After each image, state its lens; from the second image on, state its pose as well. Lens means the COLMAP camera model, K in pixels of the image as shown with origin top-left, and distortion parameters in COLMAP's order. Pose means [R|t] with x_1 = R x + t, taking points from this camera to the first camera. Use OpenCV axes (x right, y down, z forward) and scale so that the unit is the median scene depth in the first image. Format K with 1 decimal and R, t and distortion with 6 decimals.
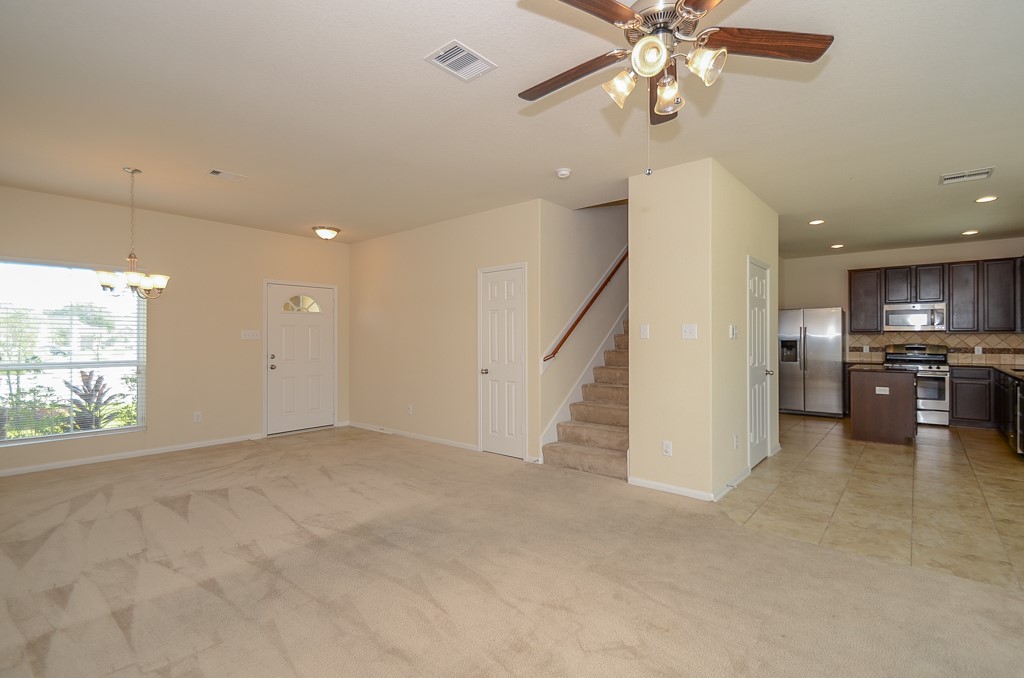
lens RADIAL K [[473.1, 0, 518.1], [0, 473.1, 335.3], [0, 0, 1]] dist [0.022831, -0.016307]
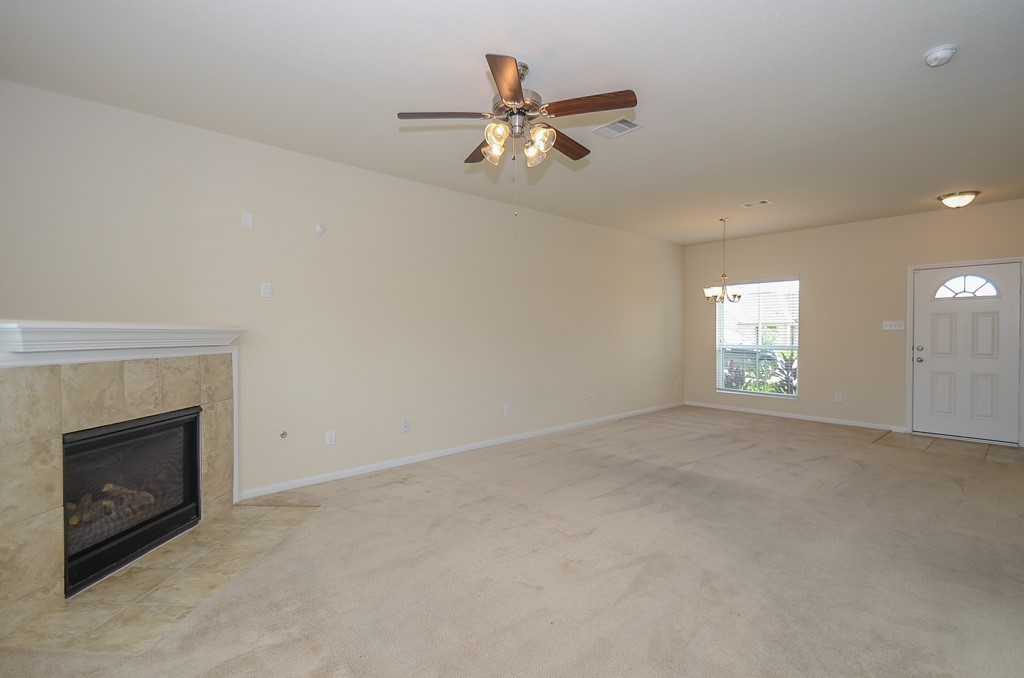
lens RADIAL K [[473.1, 0, 518.1], [0, 473.1, 335.3], [0, 0, 1]] dist [0.022831, -0.016307]
pose [[-0.124367, 0.010599, -0.992180, 0.475114], [0.004822, 0.999938, 0.010078, 0.005785], [0.992225, -0.003531, -0.124411, 0.323036]]
